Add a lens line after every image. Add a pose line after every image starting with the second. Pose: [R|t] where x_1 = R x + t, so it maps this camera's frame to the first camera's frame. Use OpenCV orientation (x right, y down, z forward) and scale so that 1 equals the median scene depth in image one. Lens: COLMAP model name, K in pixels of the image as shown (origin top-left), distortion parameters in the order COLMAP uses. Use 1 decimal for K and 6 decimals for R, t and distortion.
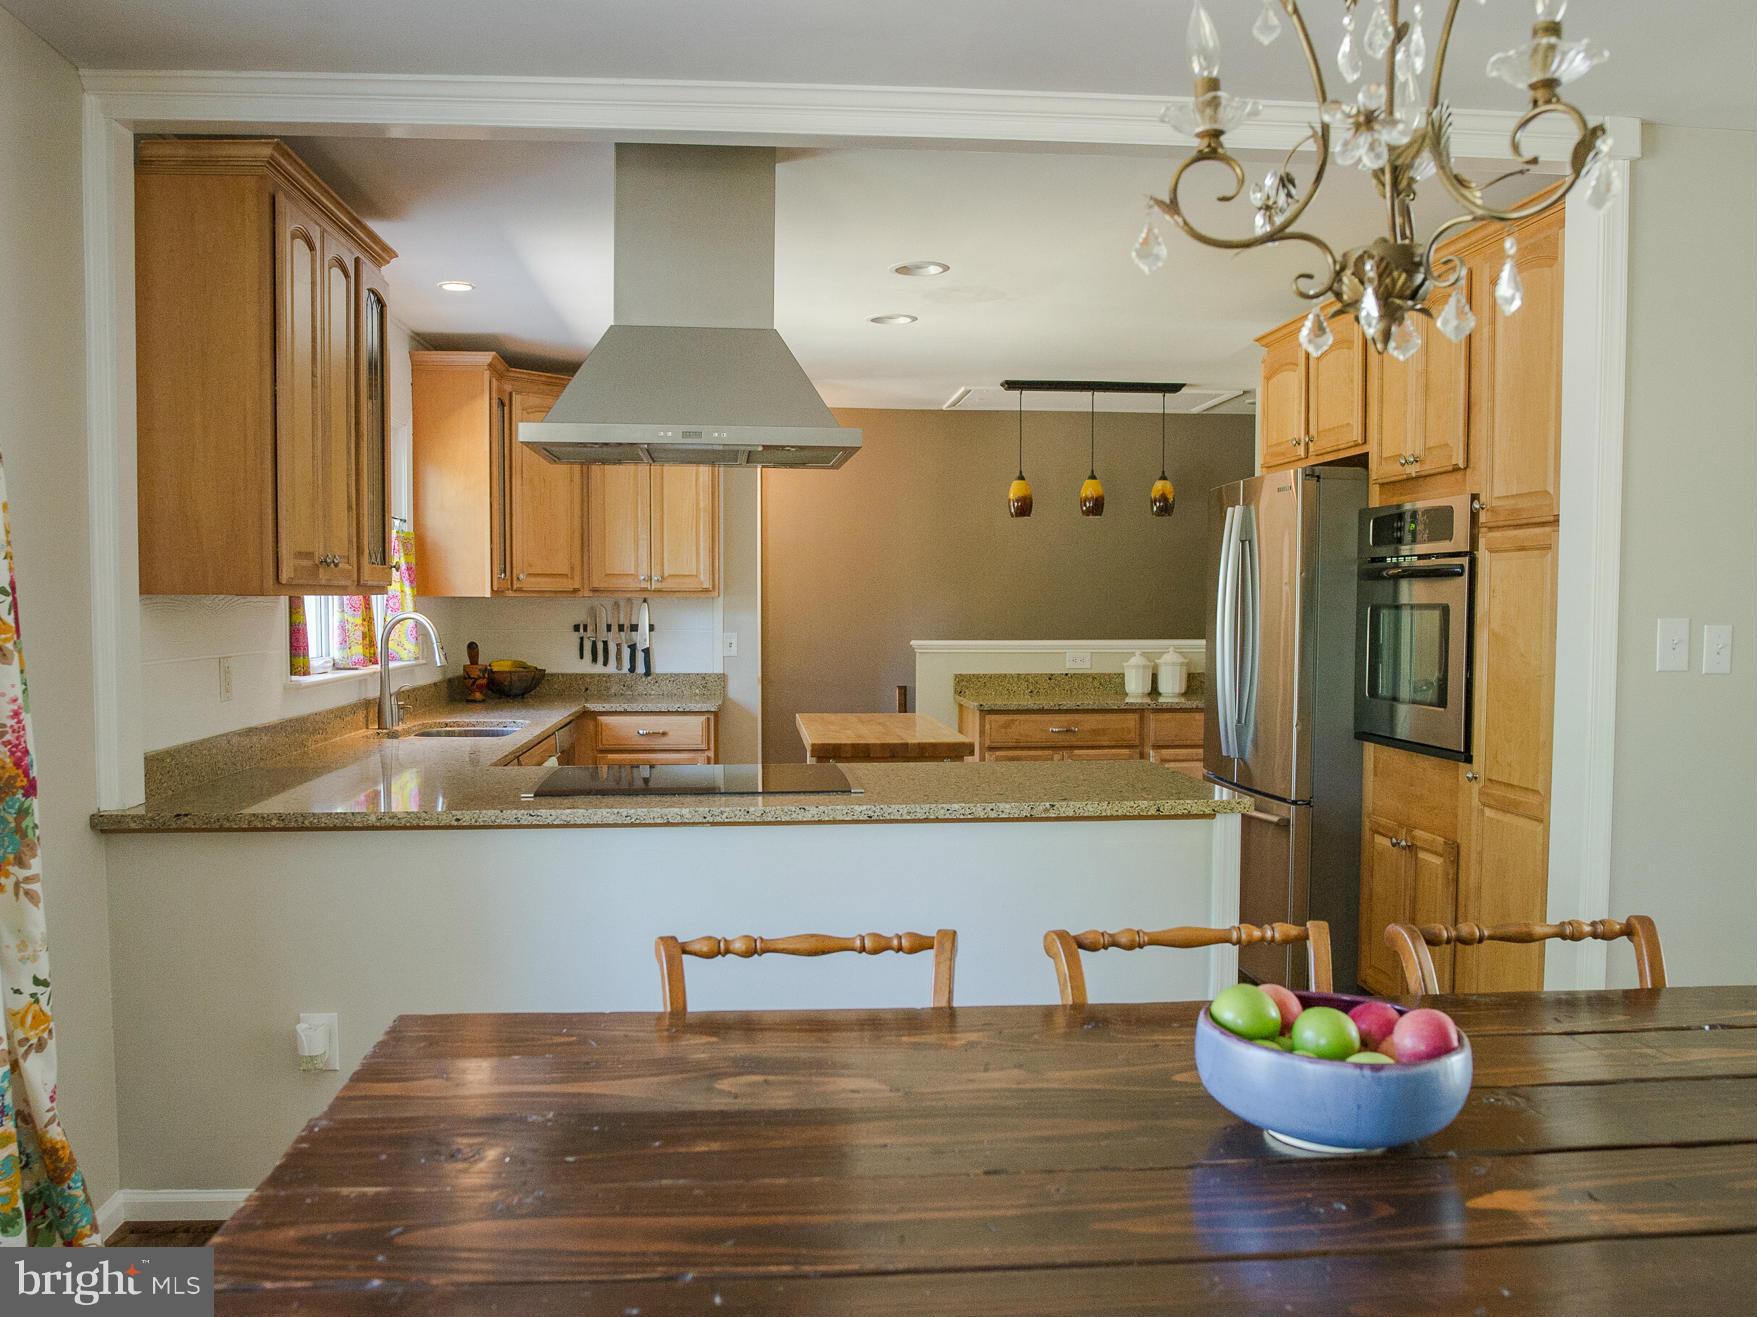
lens RADIAL K [[1323.6, 0, 875.6], [0, 1323.6, 677.6], [0, 0, 1]] dist [-0.043796, 0.002100]
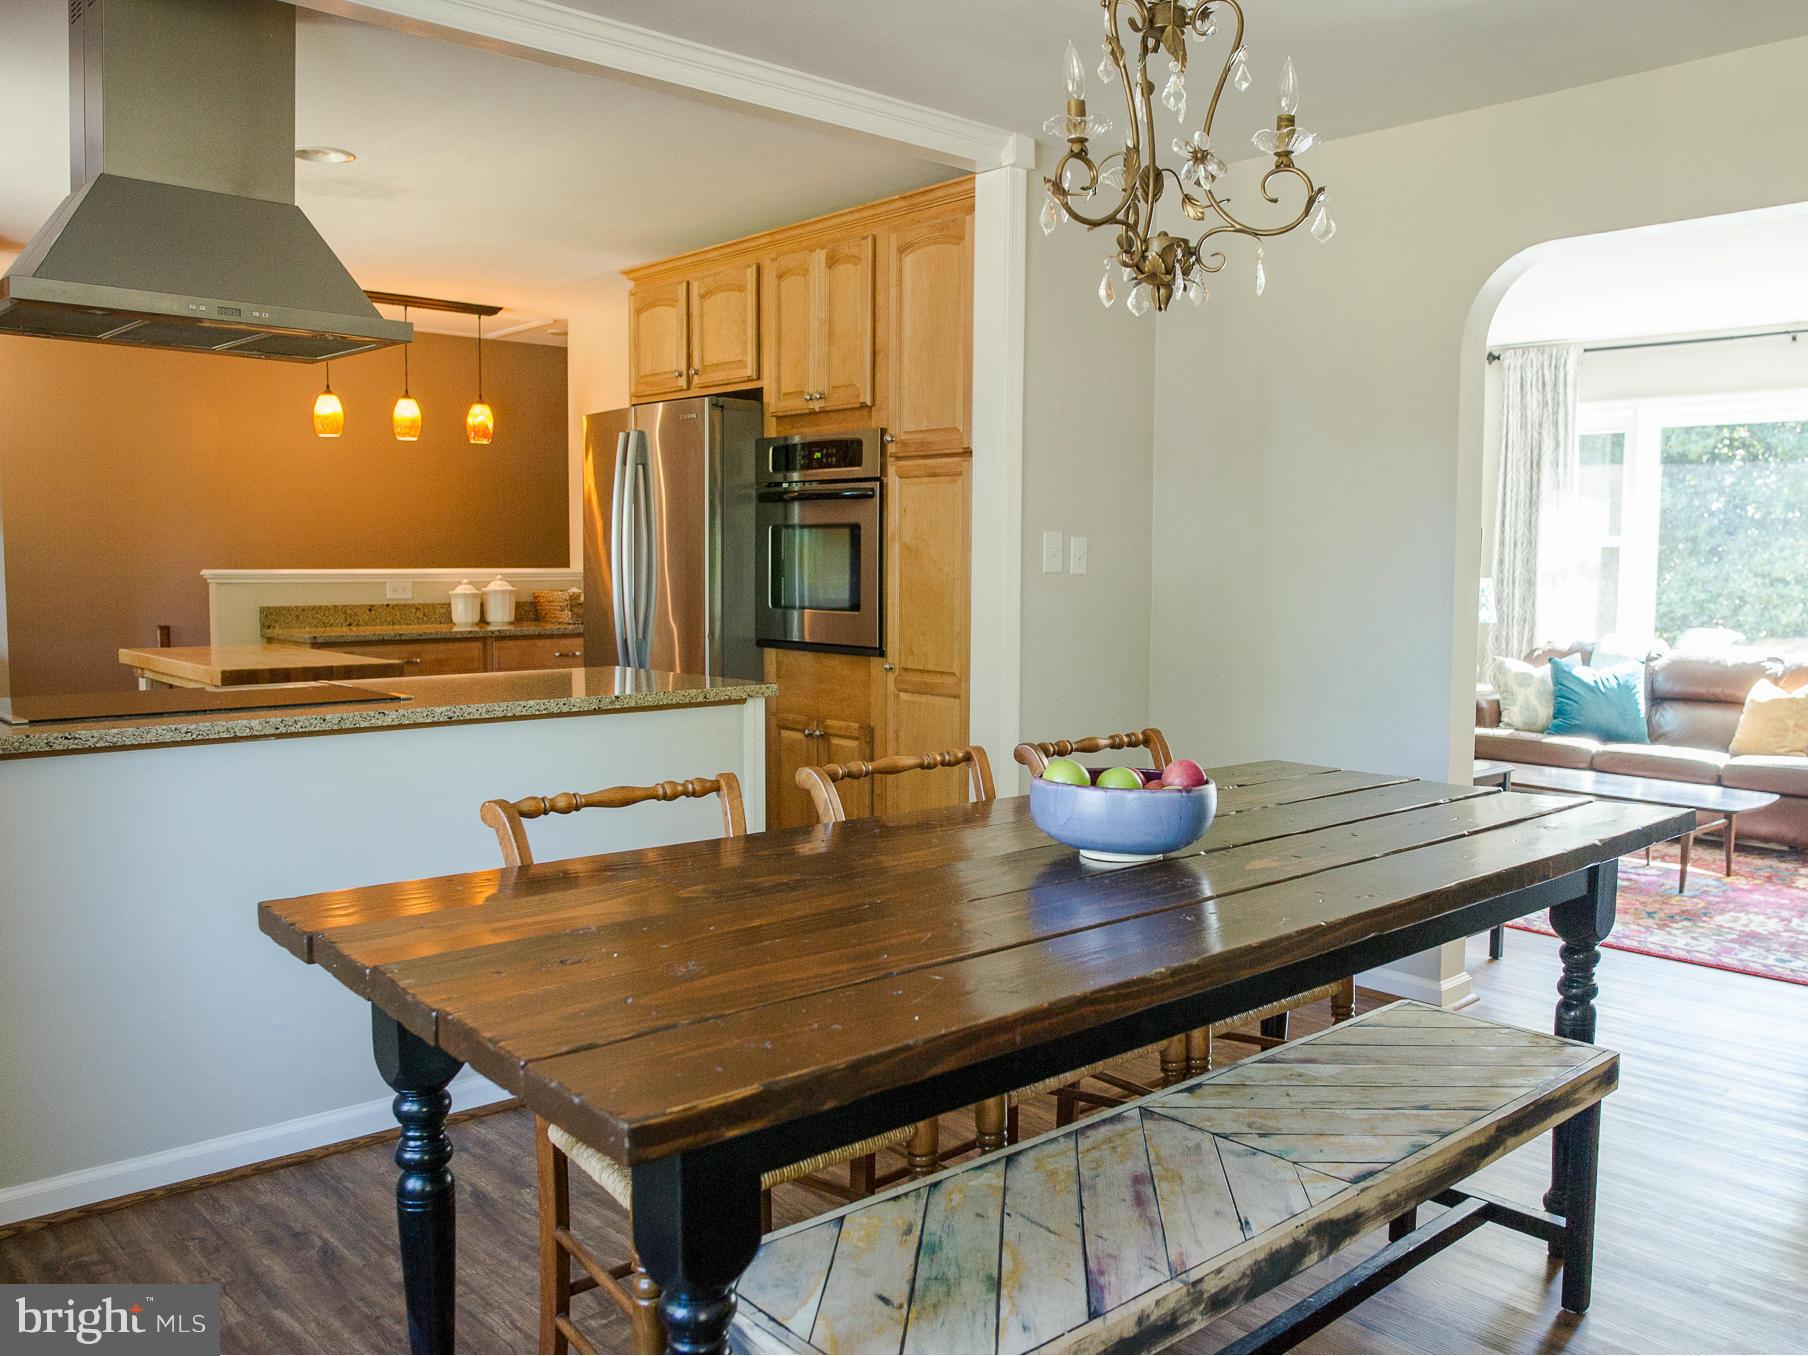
lens RADIAL K [[1450.9, 0, 845.0], [0, 1450.9, 679.1], [0, 0, 1]] dist [-0.063403, -0.002319]
pose [[0.812201, -0.038491, 0.582106, -0.340239], [0.022734, 0.999151, 0.034347, 0.039956], [-0.582934, -0.014663, 0.812387, -0.041905]]
